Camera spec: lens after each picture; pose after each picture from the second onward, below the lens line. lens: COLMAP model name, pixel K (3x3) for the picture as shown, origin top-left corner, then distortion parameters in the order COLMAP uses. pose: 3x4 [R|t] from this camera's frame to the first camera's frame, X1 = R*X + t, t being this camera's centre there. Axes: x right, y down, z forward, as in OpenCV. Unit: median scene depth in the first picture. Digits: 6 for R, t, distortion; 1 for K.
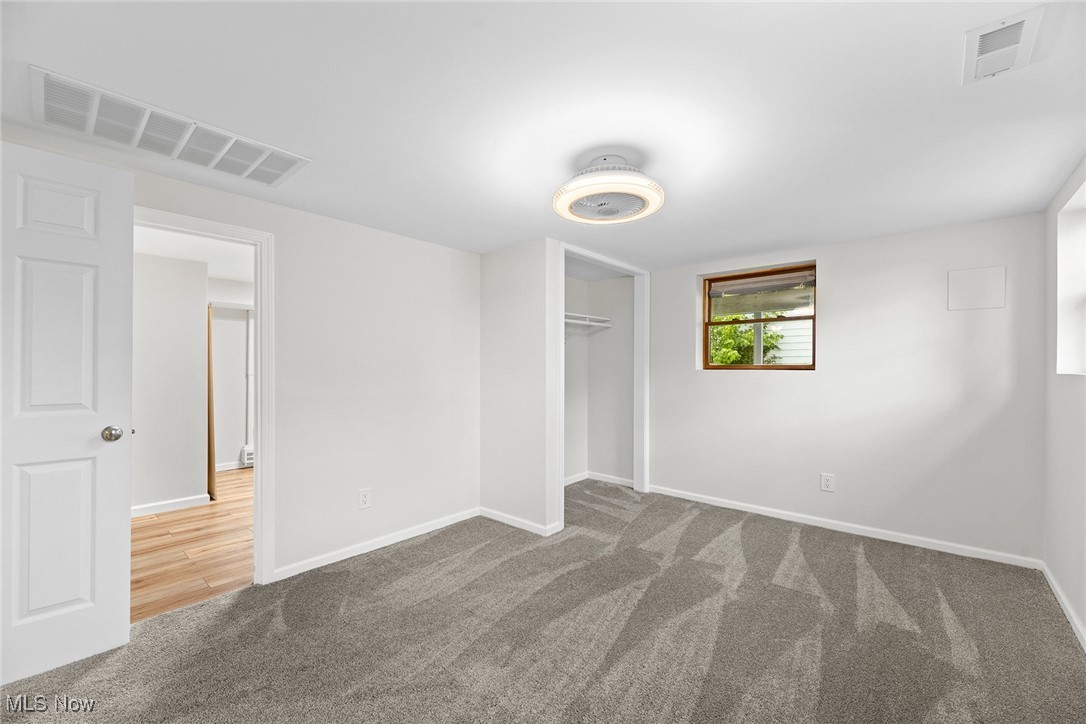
lens RADIAL K [[441.9, 0, 540.9], [0, 441.9, 365.6], [0, 0, 1]] dist [-0.003877, -0.000852]
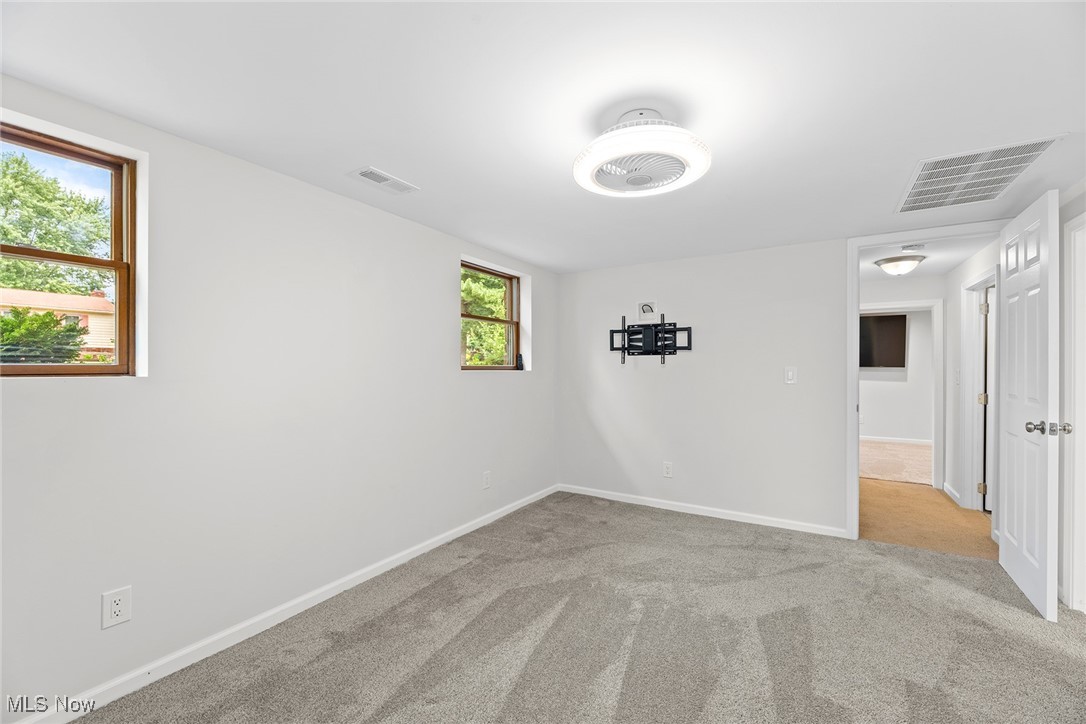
lens RADIAL K [[441.9, 0, 540.9], [0, 441.9, 365.6], [0, 0, 1]] dist [-0.003877, -0.000852]
pose [[-0.987720, -0.003782, -0.156190, 0.333098], [-0.003172, 0.999986, -0.004156, 0.001492], [0.156203, -0.003609, -0.987718, 1.297009]]
